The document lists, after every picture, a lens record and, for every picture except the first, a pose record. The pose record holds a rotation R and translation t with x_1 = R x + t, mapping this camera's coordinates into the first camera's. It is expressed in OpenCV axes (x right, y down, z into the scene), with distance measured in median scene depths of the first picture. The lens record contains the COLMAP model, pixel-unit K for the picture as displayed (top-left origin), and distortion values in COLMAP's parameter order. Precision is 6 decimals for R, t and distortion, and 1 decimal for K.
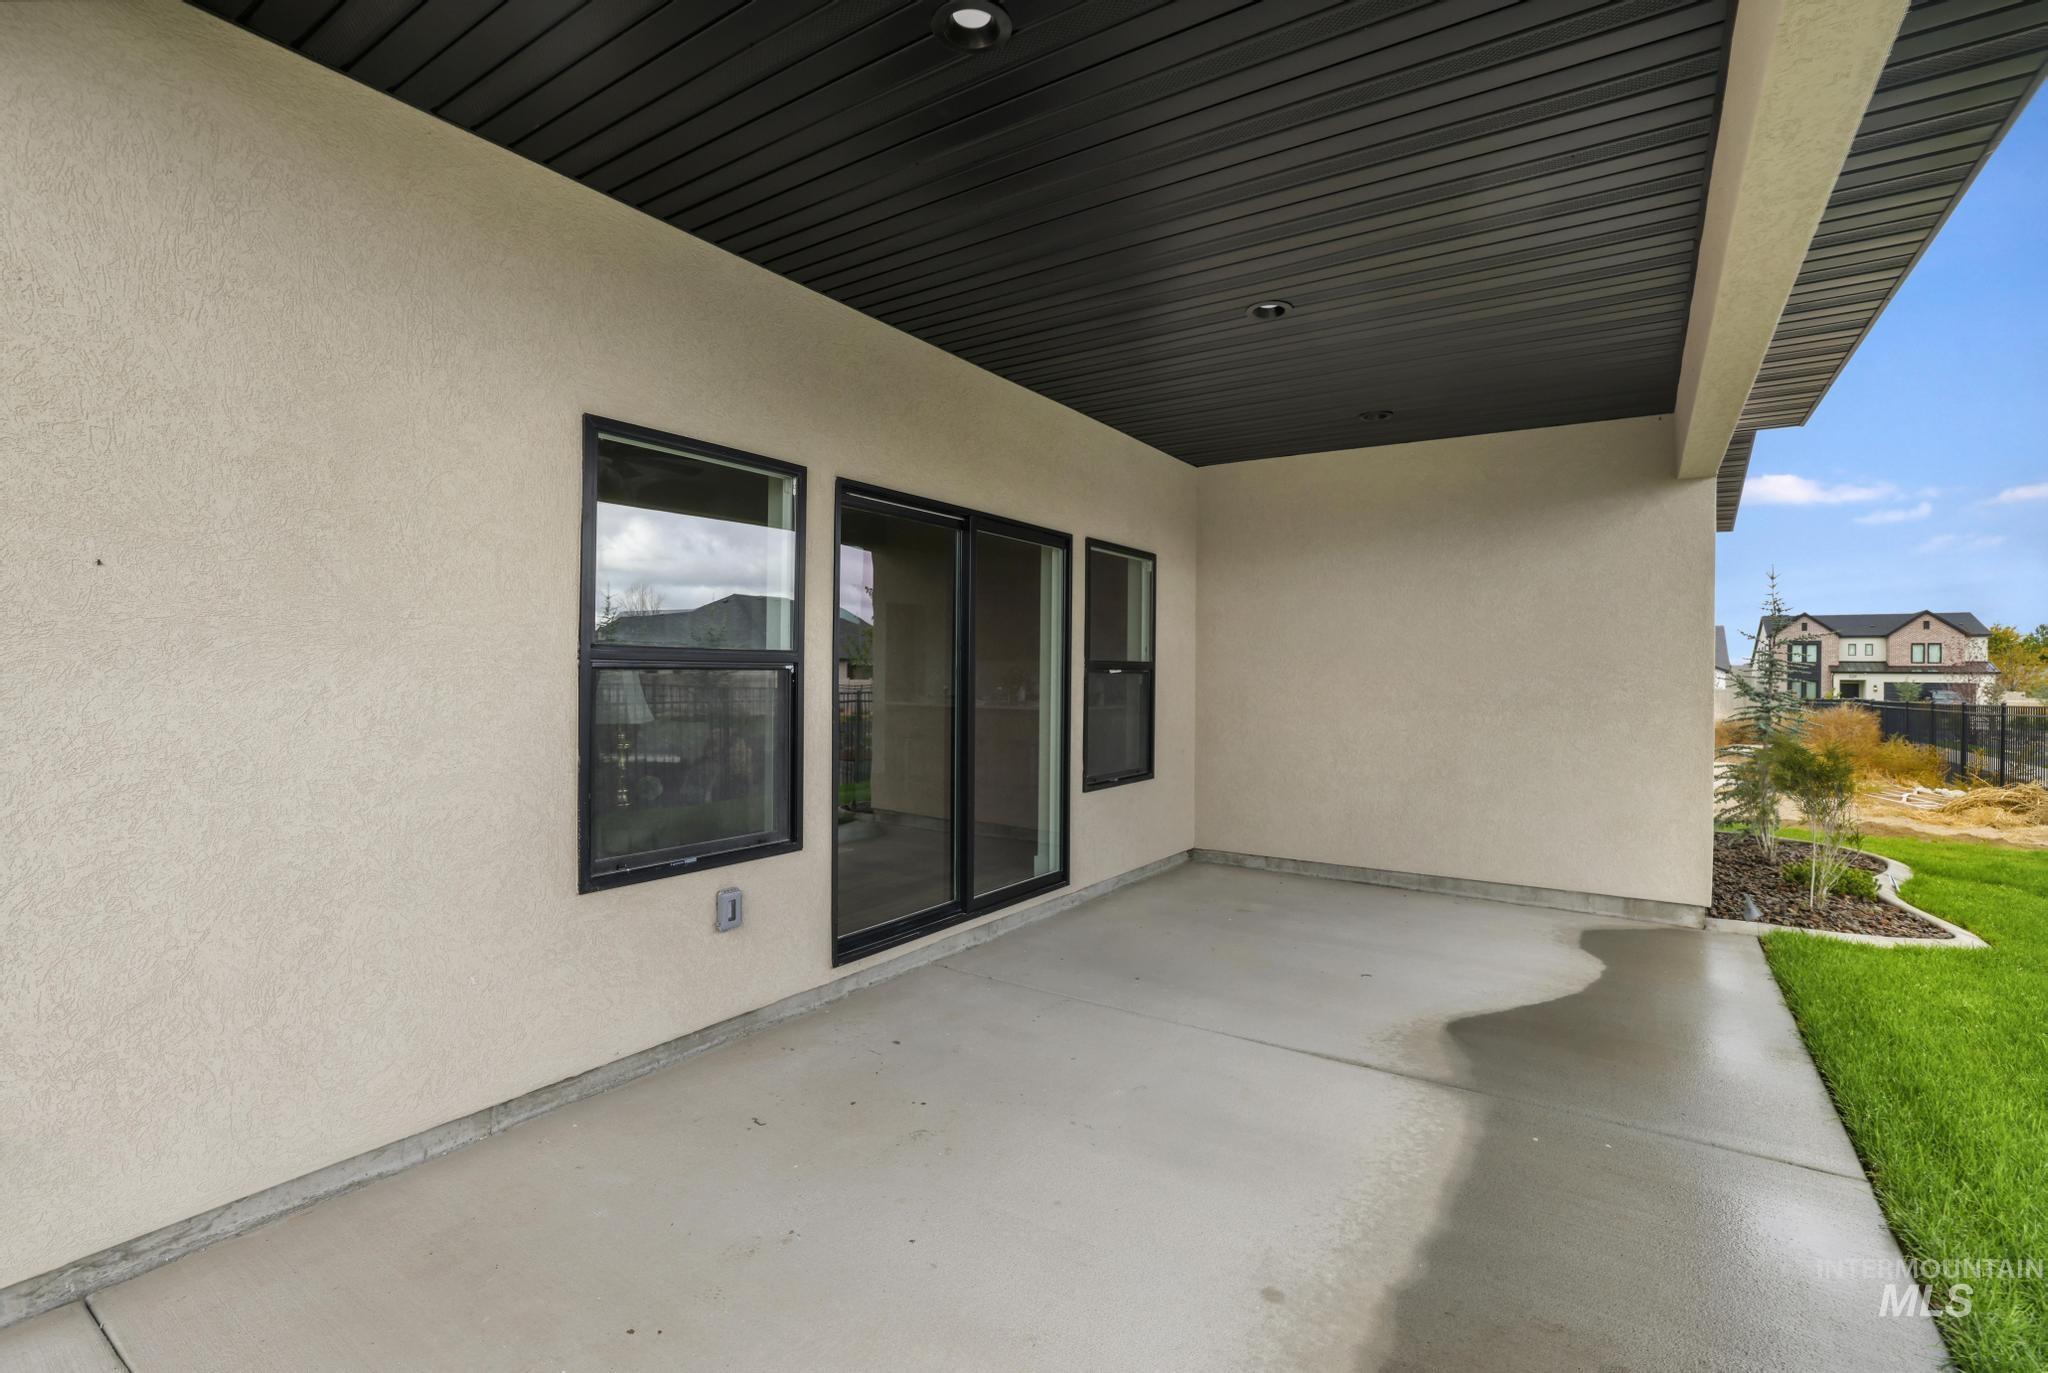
lens RADIAL K [[893.4, 0, 1024.0], [0, 893.4, 686.5], [0, 0, 1]] dist [-0.041792, 0.000322]
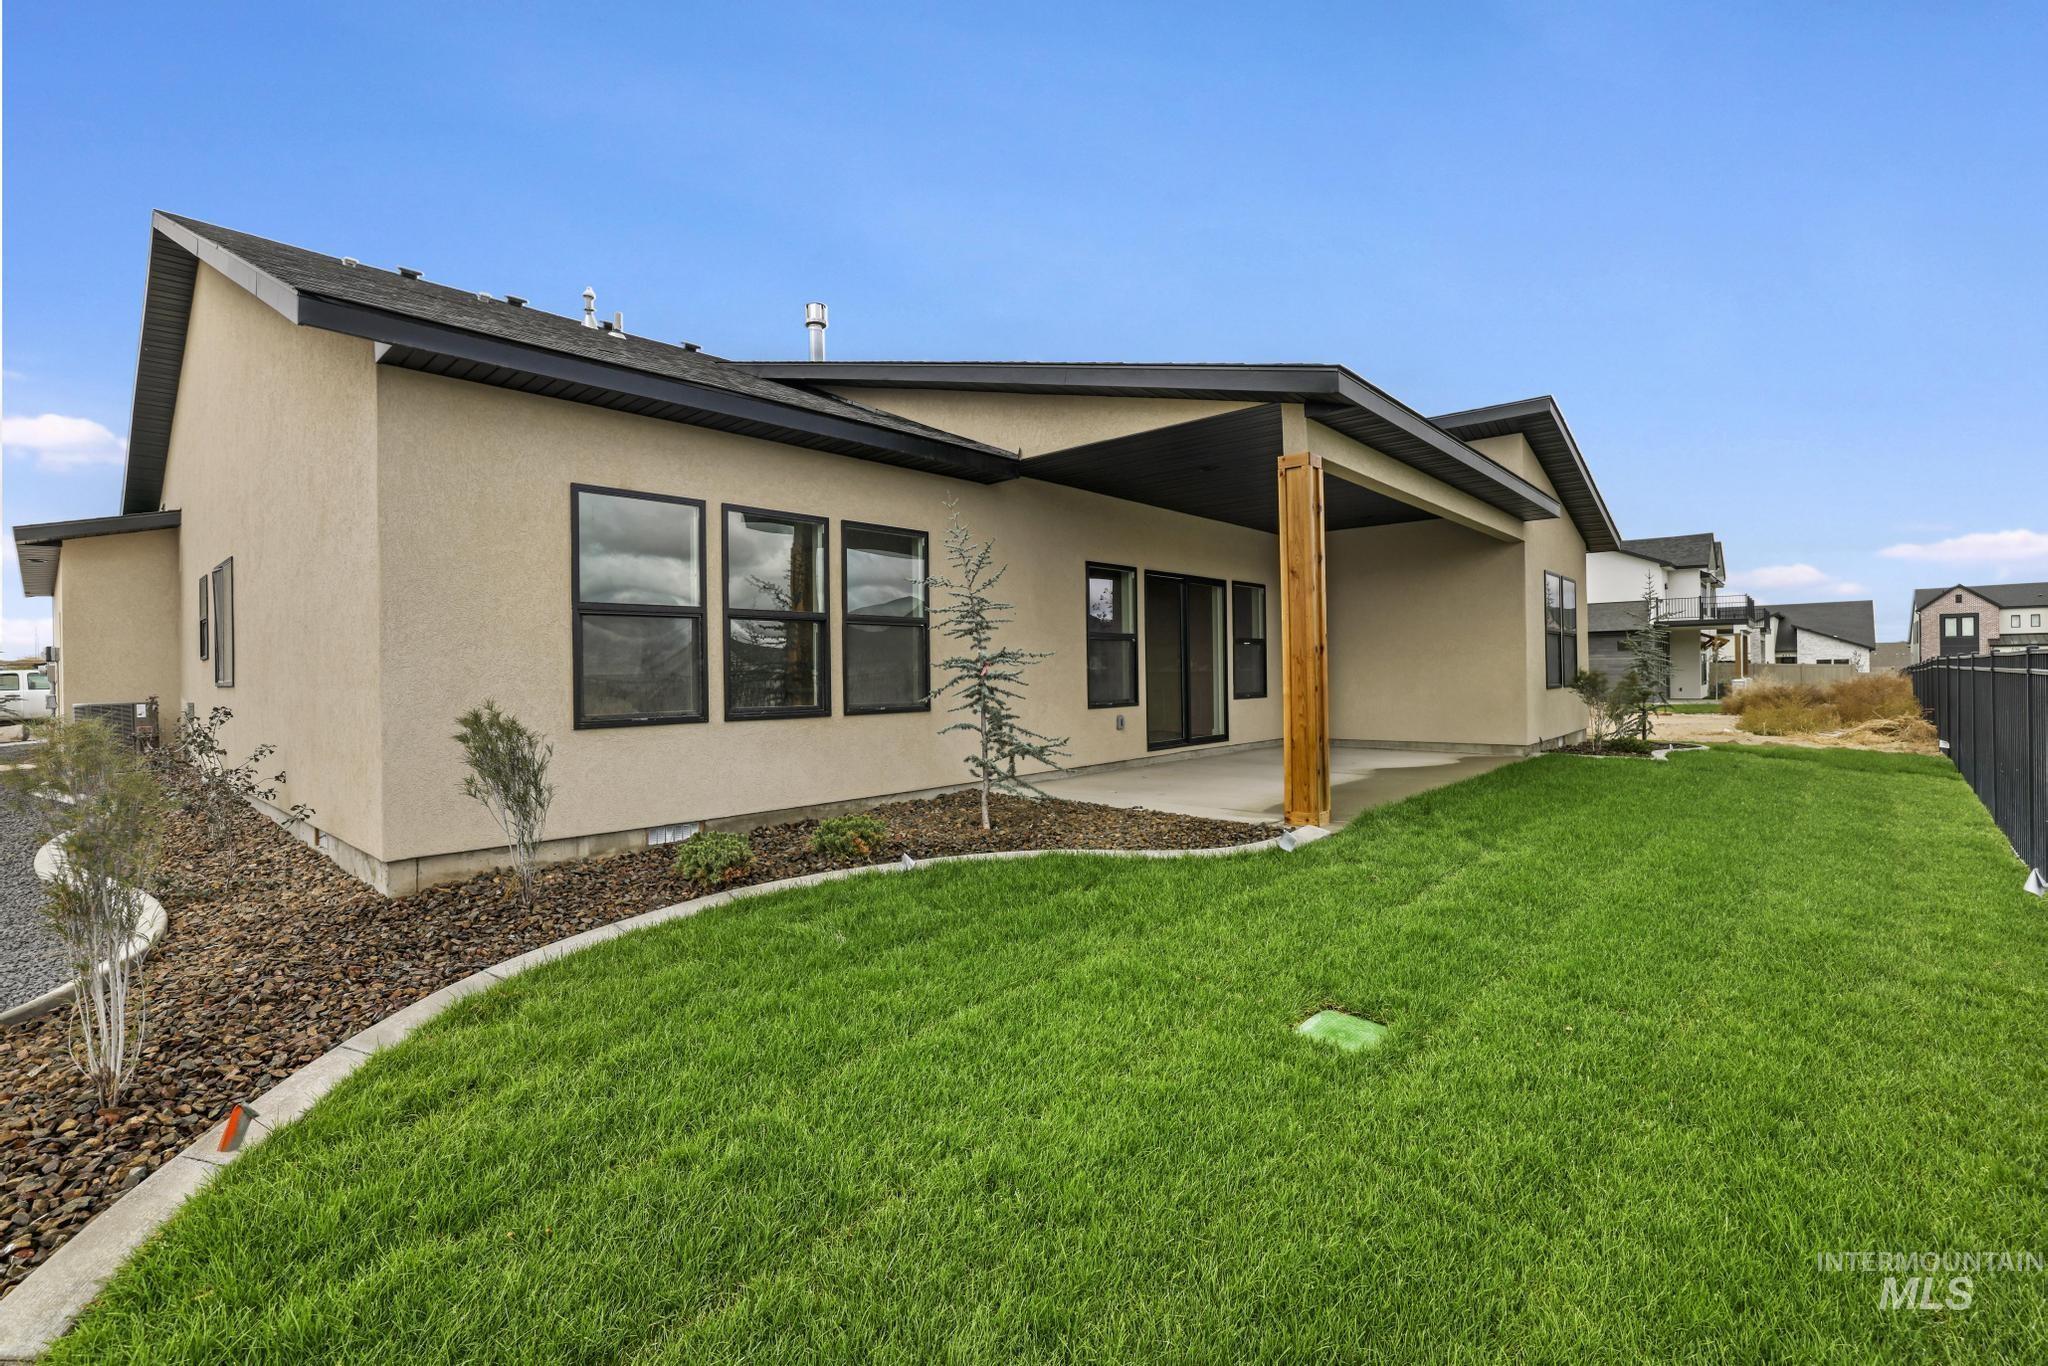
lens RADIAL K [[893.4, 0, 1024.0], [0, 893.4, 683.0], [0, 0, 1]] dist [-0.041792, 0.000322]
pose [[0.992413, -0.017692, -0.121665, -0.145955], [0.018080, 0.999834, 0.002082, 0.056190], [0.121608, -0.004266, 0.992569, -0.997730]]
